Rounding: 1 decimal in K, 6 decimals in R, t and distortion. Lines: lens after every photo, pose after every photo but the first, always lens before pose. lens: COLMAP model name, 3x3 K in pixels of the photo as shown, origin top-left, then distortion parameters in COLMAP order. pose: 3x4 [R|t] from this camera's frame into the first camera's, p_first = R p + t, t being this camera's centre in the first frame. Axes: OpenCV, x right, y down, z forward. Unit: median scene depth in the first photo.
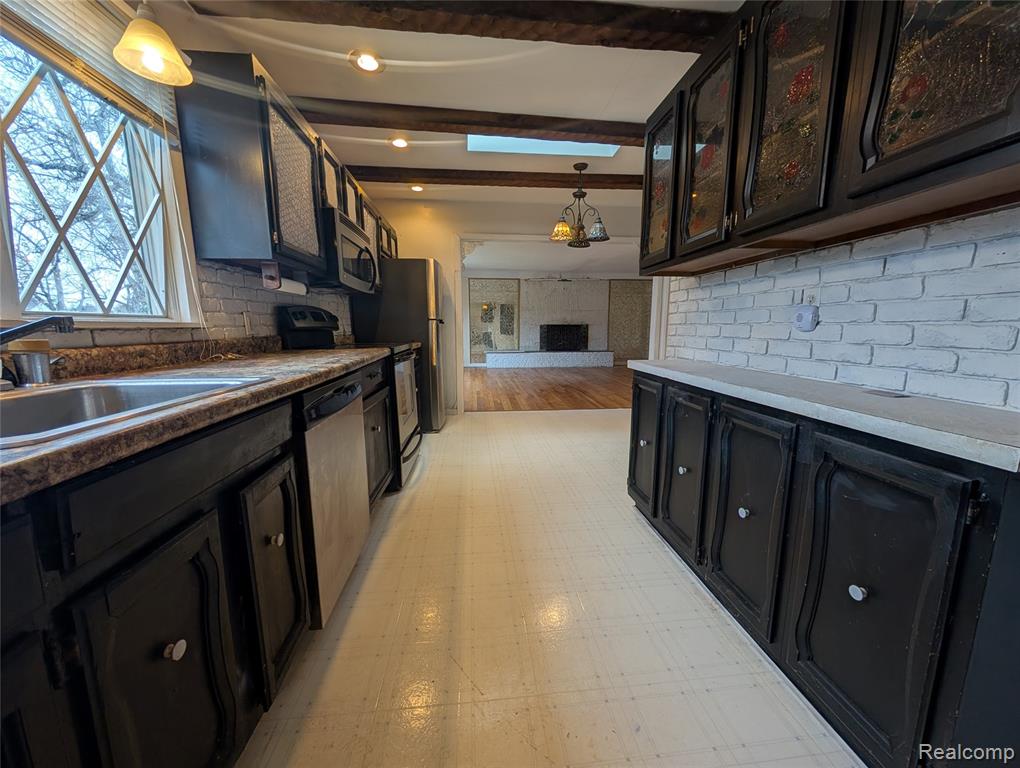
lens RADIAL K [[367.6, 0, 509.2], [0, 367.6, 379.9], [0, 0, 1]] dist [0.001727, 0.000059]
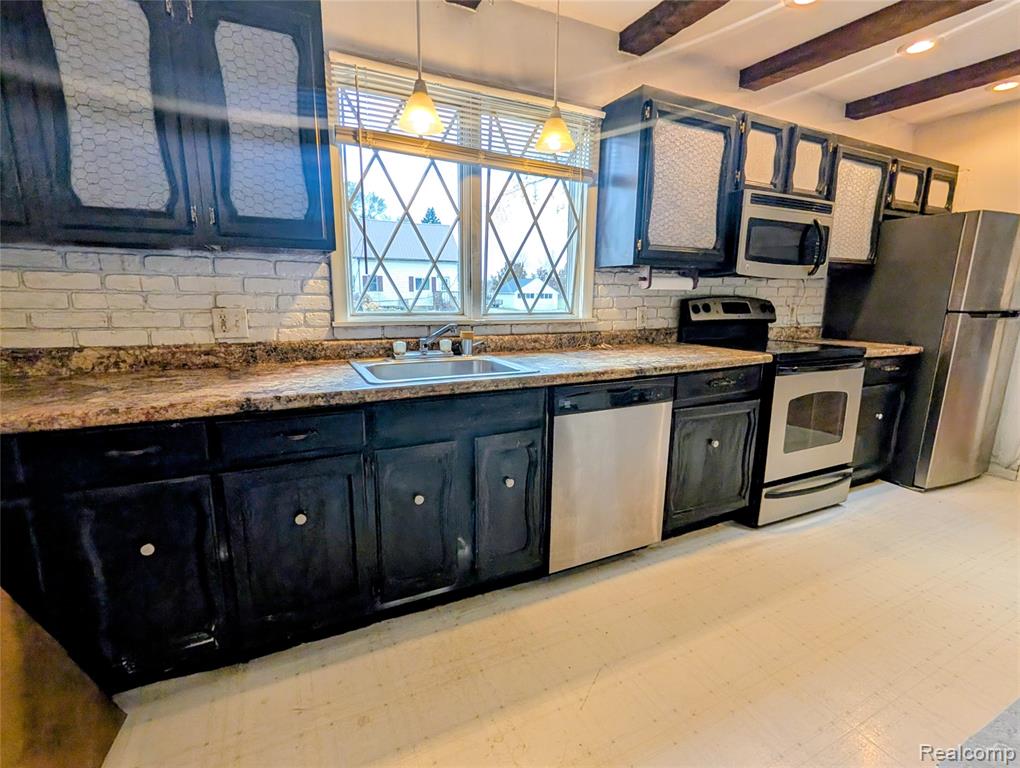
lens RADIAL K [[425.9, 0, 512.5], [0, 425.9, 377.6], [0, 0, 1]] dist [-0.004223, -0.000322]
pose [[0.410069, 0.172083, -0.895674, 0.378224], [-0.150461, 0.981348, 0.119657, -0.080877], [0.899558, 0.085697, 0.428312, 0.130574]]
